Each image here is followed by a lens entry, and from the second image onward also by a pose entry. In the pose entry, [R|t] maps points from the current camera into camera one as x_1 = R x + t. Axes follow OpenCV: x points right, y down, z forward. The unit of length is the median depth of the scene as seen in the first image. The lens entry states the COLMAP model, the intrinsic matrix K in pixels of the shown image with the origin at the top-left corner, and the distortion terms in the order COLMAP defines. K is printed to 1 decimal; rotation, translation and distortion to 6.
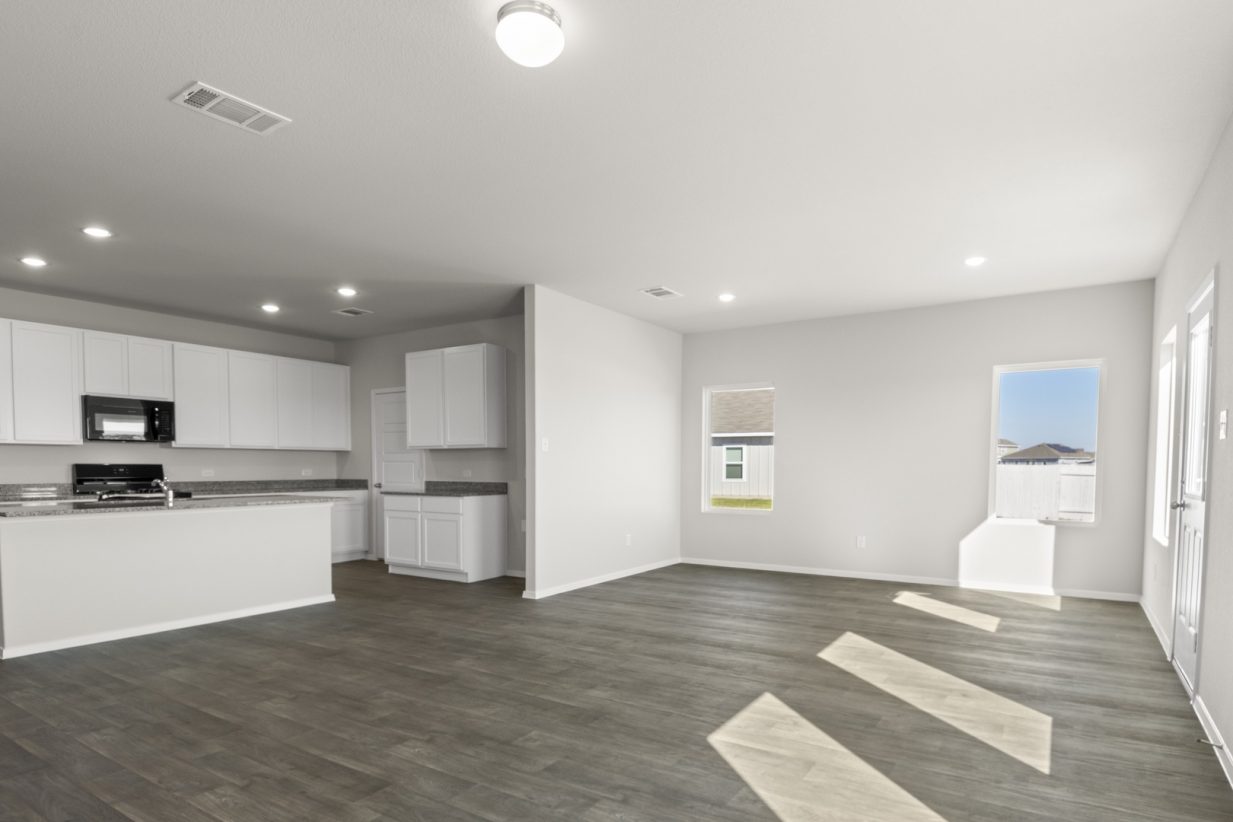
lens RADIAL K [[682.3, 0, 635.4], [0, 682.3, 480.7], [0, 0, 1]] dist [0.002281, -0.005399]
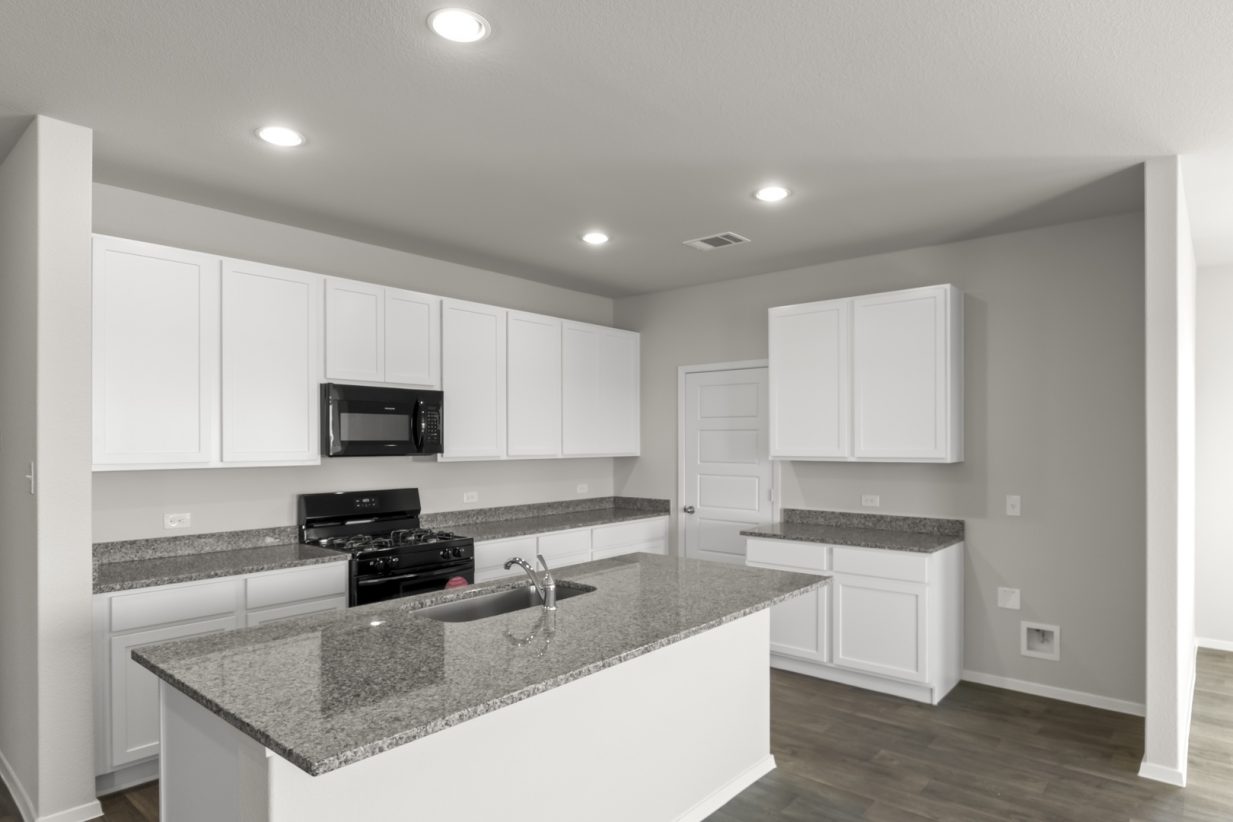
lens RADIAL K [[682.3, 0, 615.5], [0, 682.3, 421.9], [0, 0, 1]] dist [0.002281, -0.005399]
pose [[0.991502, -0.003956, -0.130033, -0.410941], [-0.001695, 0.999060, -0.043324, -0.056302], [0.130082, 0.043177, 0.990563, 0.376676]]
